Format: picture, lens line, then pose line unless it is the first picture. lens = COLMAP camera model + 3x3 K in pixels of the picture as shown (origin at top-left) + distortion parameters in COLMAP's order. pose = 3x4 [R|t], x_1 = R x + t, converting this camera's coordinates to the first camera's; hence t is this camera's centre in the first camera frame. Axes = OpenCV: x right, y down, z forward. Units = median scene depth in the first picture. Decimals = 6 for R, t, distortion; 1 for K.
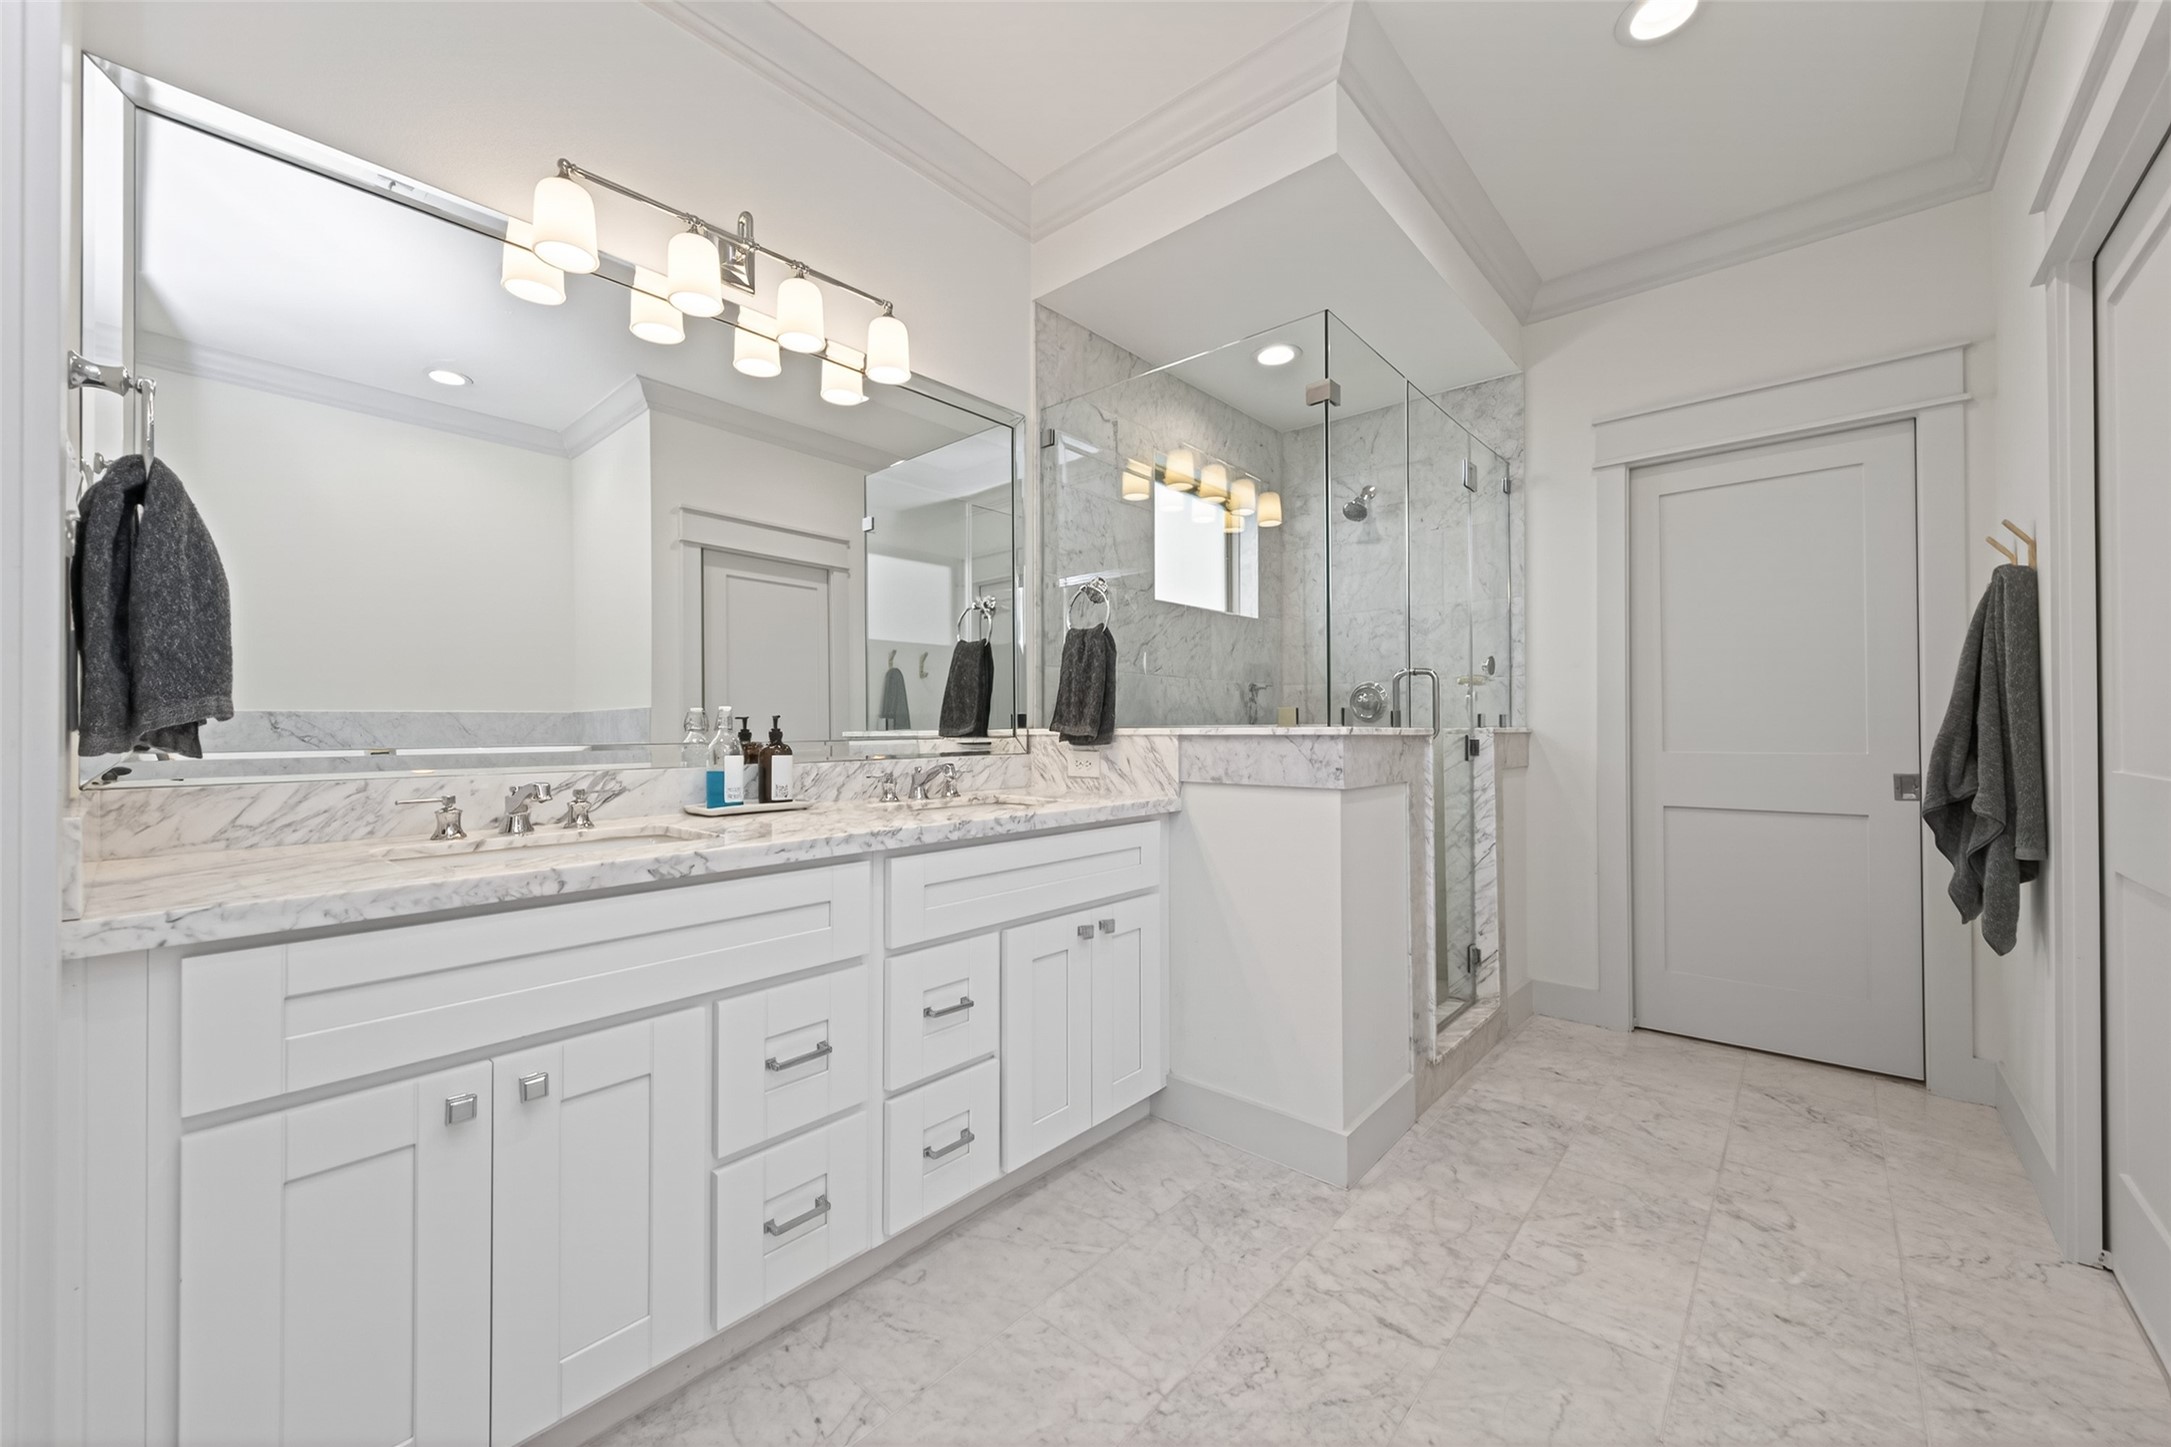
lens RADIAL K [[847.4, 0, 1088.1], [0, 847.4, 722.2], [0, 0, 1]] dist [0.007585, -0.000433]
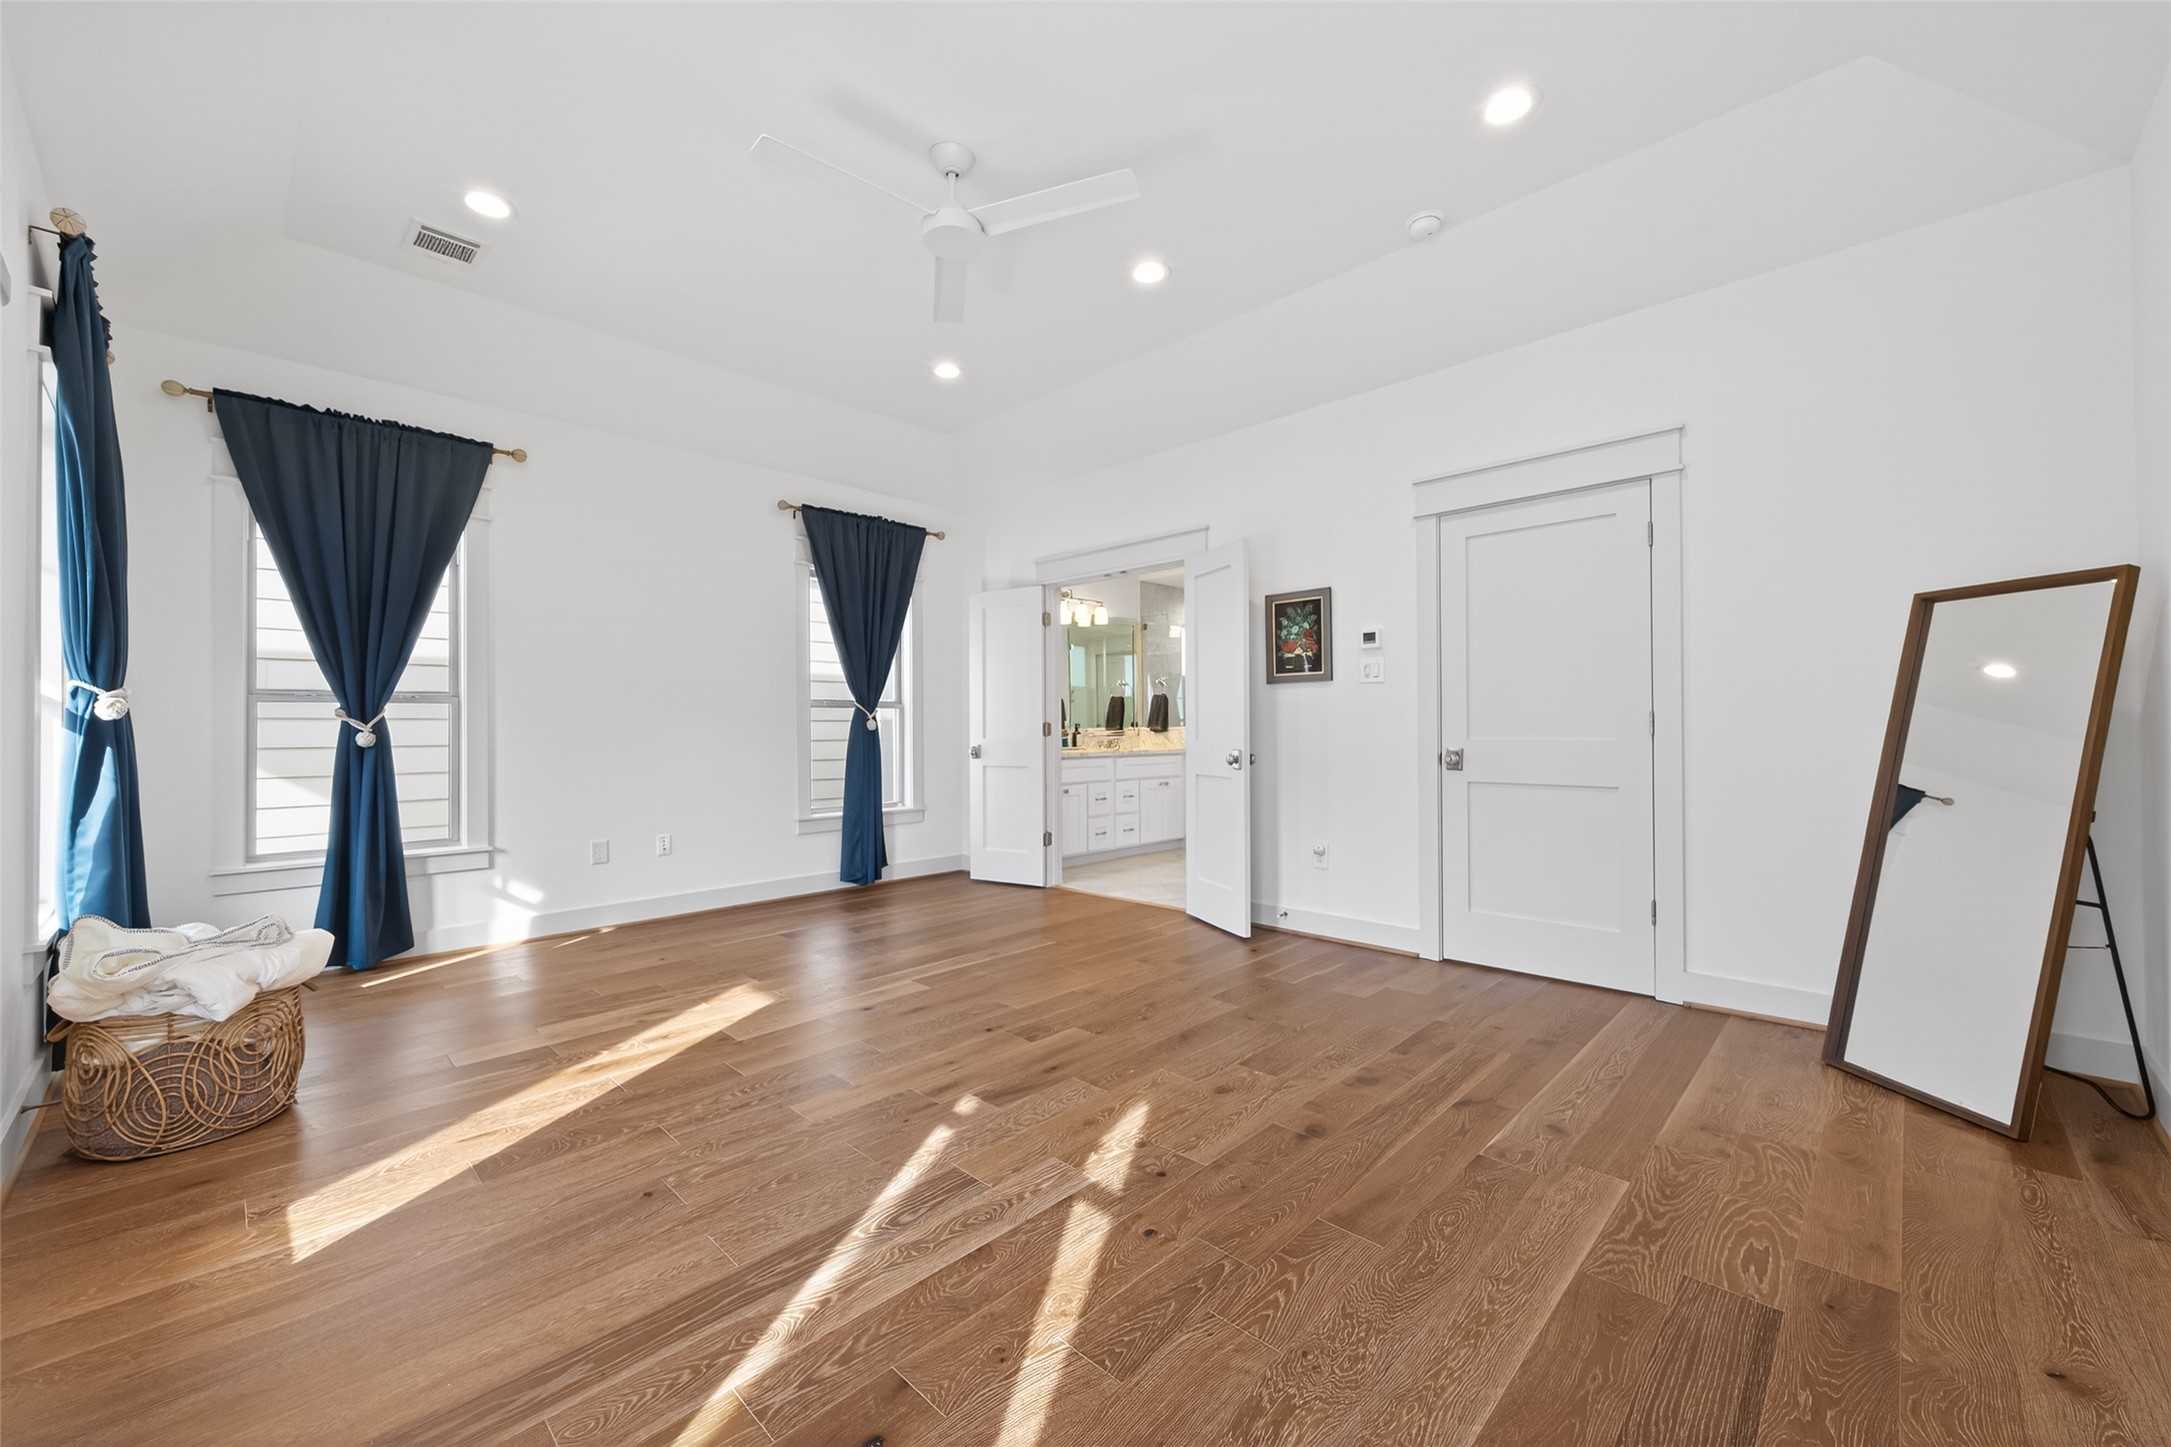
lens RADIAL K [[847.4, 0, 1083.4], [0, 847.4, 728.5], [0, 0, 1]] dist [0.007585, -0.000433]
pose [[0.998859, -0.002414, -0.047697, -0.131332], [0.002736, 0.999974, 0.006700, -0.008285], [0.047680, -0.006823, 0.998839, -2.143068]]
